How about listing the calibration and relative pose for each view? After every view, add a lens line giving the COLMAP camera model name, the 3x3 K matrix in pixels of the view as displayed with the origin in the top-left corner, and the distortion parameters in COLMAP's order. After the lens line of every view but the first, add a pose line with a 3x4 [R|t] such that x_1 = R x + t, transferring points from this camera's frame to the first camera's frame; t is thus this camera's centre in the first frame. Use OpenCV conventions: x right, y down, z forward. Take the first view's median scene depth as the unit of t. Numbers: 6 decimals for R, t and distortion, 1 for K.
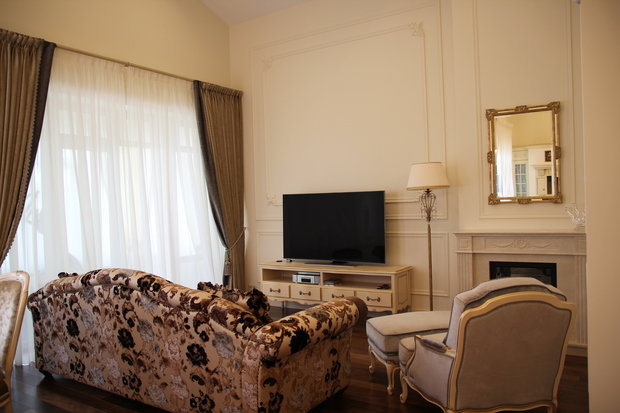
lens RADIAL K [[499.2, 0, 310.0], [0, 499.2, 206.5], [0, 0, 1]] dist [-0.128551, 0.138911]
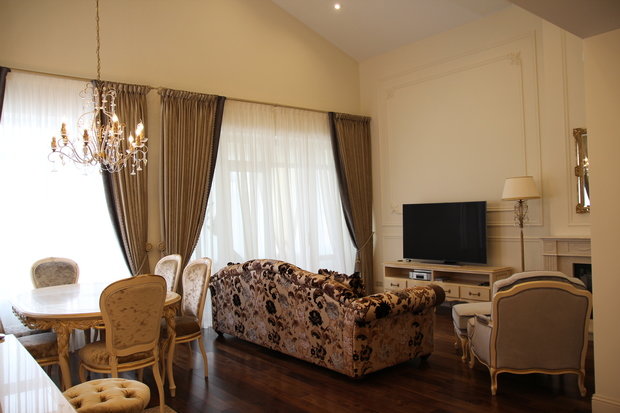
lens RADIAL K [[499.2, 0, 310.0], [0, 499.2, 206.5], [0, 0, 1]] dist [-0.128551, 0.138911]
pose [[0.952731, -0.003848, -0.303791, 0.137549], [0.000459, 0.999937, -0.011223, -0.008463], [0.303815, 0.010553, 0.952673, -0.278454]]
